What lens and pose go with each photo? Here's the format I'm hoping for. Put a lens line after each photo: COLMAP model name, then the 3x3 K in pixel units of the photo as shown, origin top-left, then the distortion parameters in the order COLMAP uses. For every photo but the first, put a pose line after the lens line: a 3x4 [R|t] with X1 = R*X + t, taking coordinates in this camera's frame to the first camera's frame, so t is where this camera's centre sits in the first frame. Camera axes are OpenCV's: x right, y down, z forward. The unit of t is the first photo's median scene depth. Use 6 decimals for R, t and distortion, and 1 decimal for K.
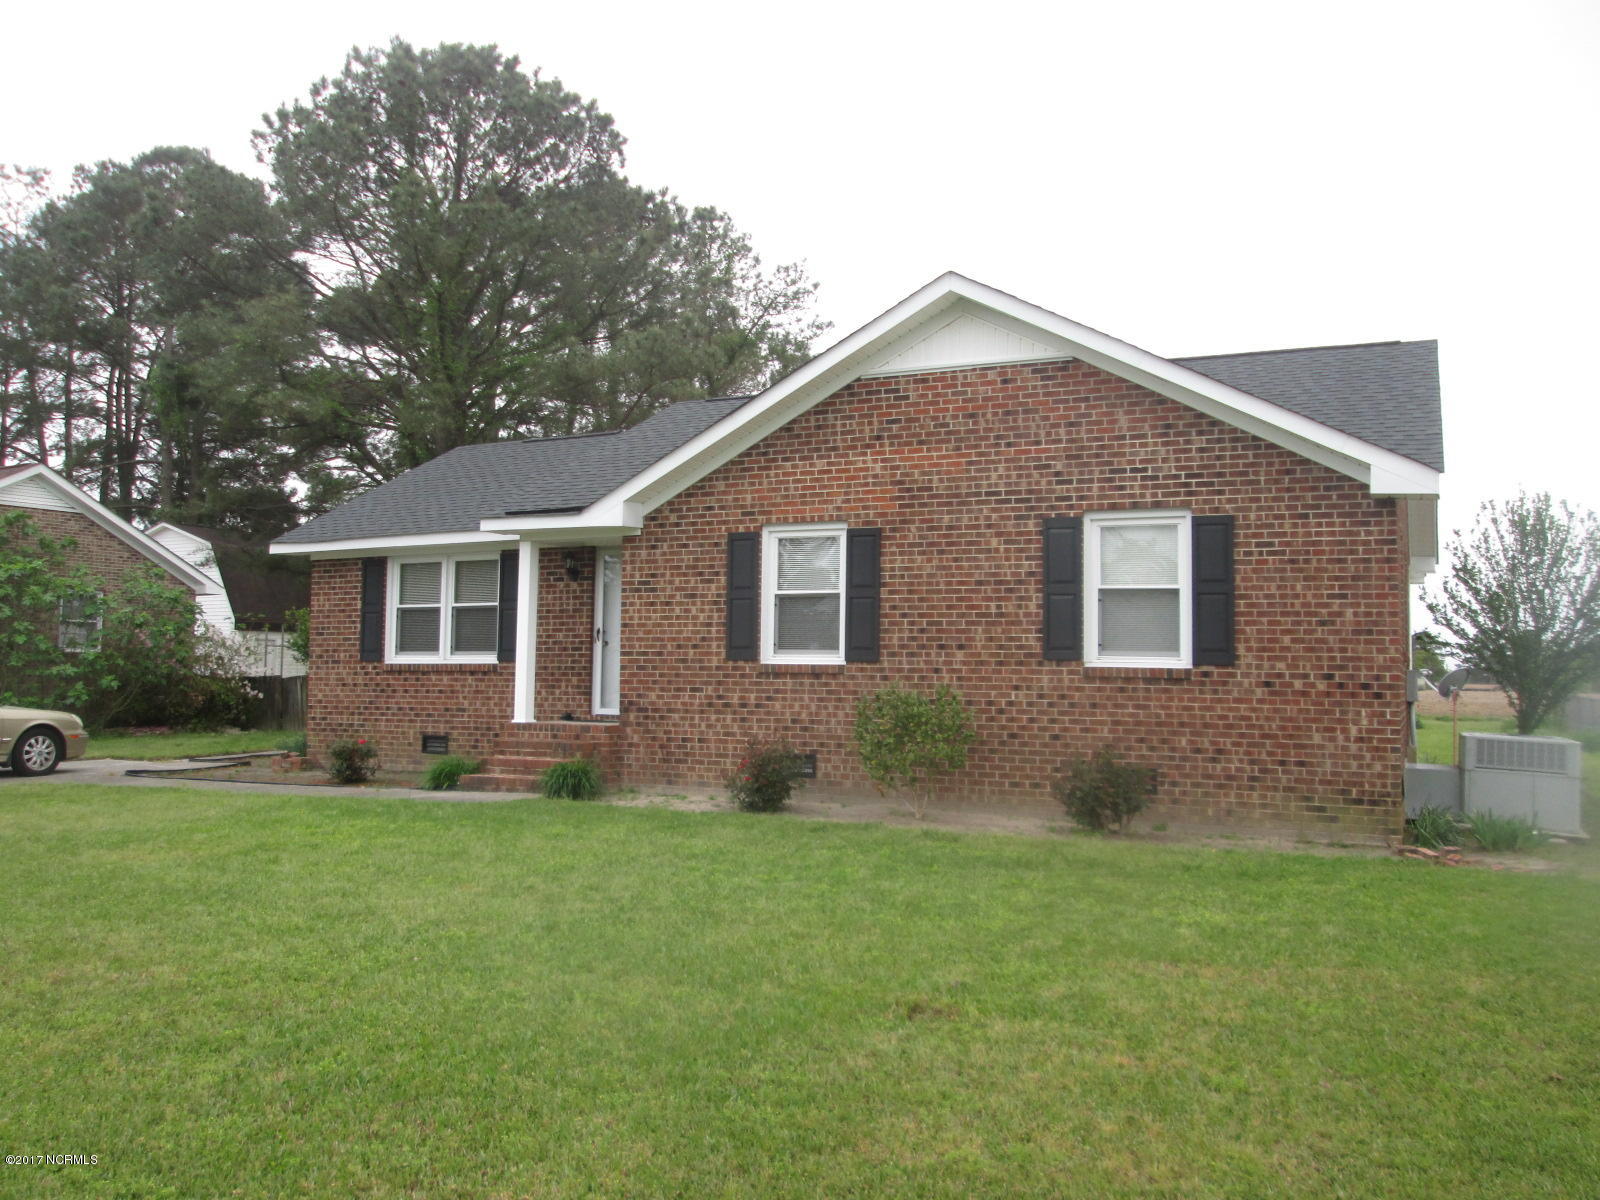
lens RADIAL K [[1308.5, 0, 803.8], [0, 1308.5, 580.4], [0, 0, 1]] dist [-0.060541, -0.000133]
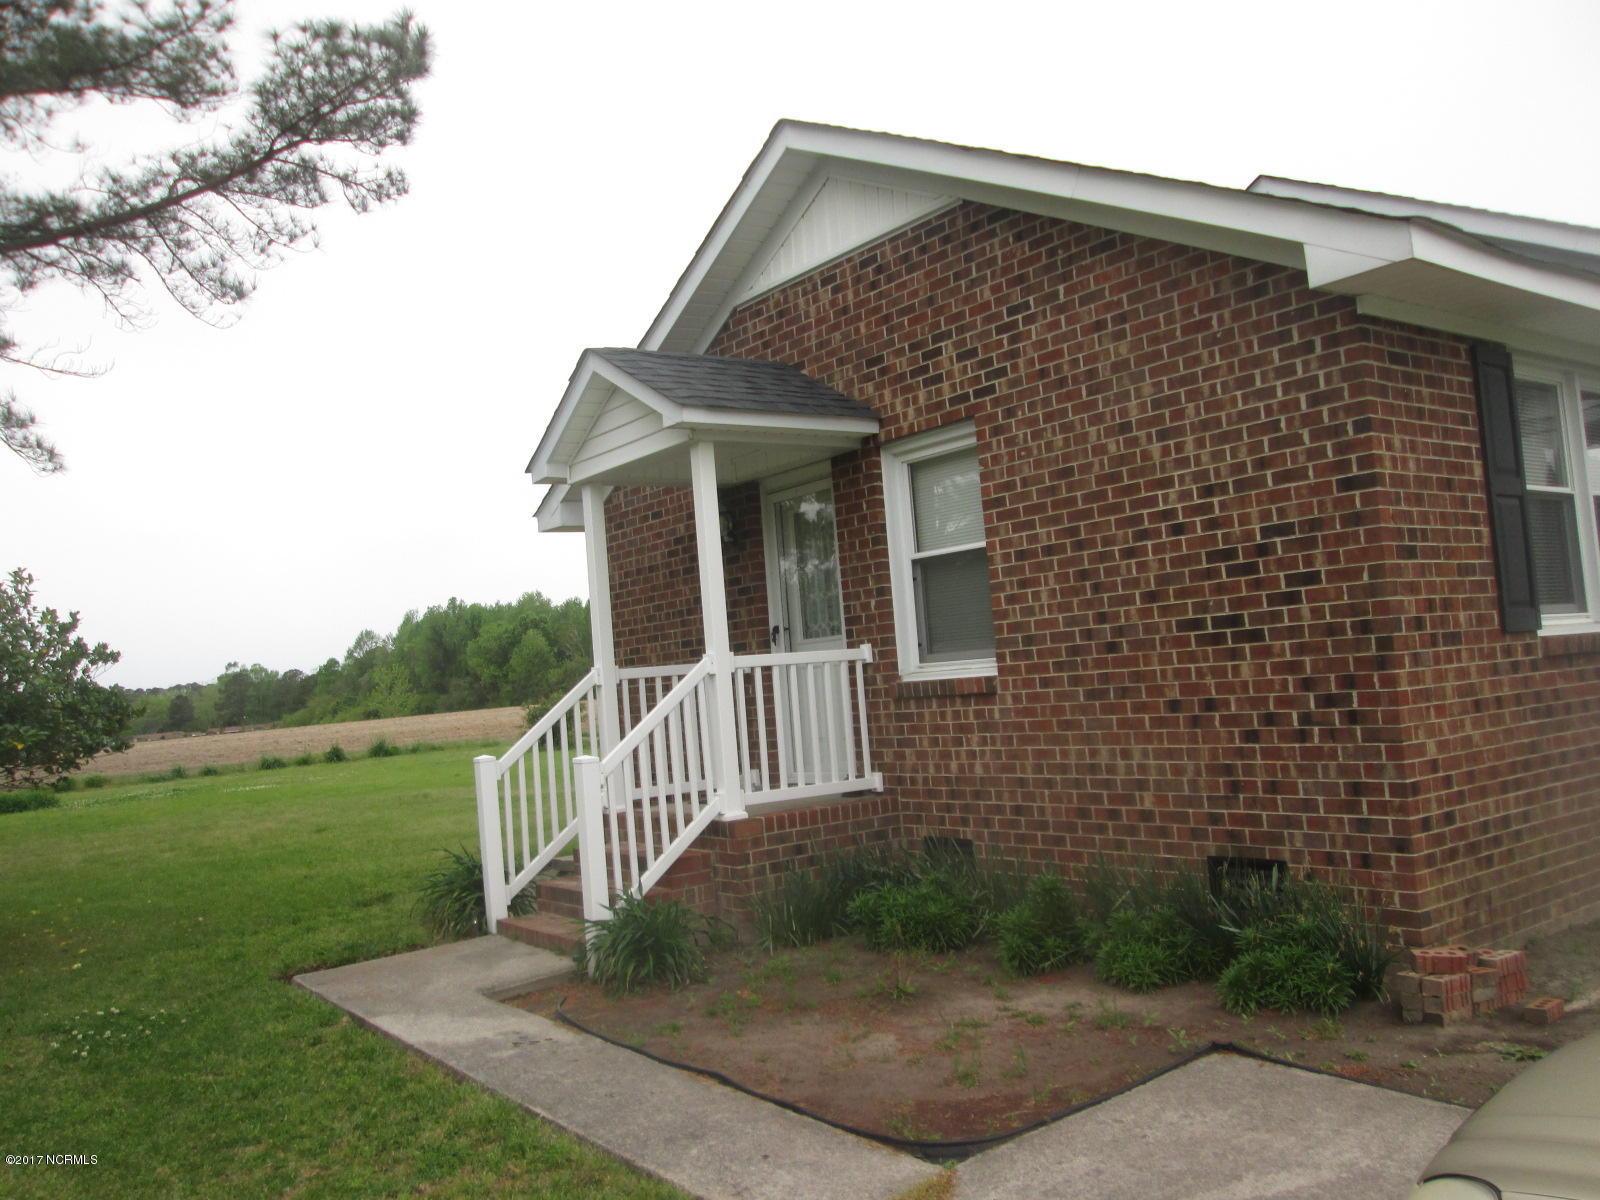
lens RADIAL K [[1307.9, 0, 759.2], [0, 1307.9, 604.6], [0, 0, 1]] dist [-0.004812, -0.000613]
pose [[0.493468, 0.018062, 0.869577, -0.932983], [0.001390, 0.999767, -0.021554, 0.078454], [-0.869763, 0.011845, 0.493327, 1.263261]]
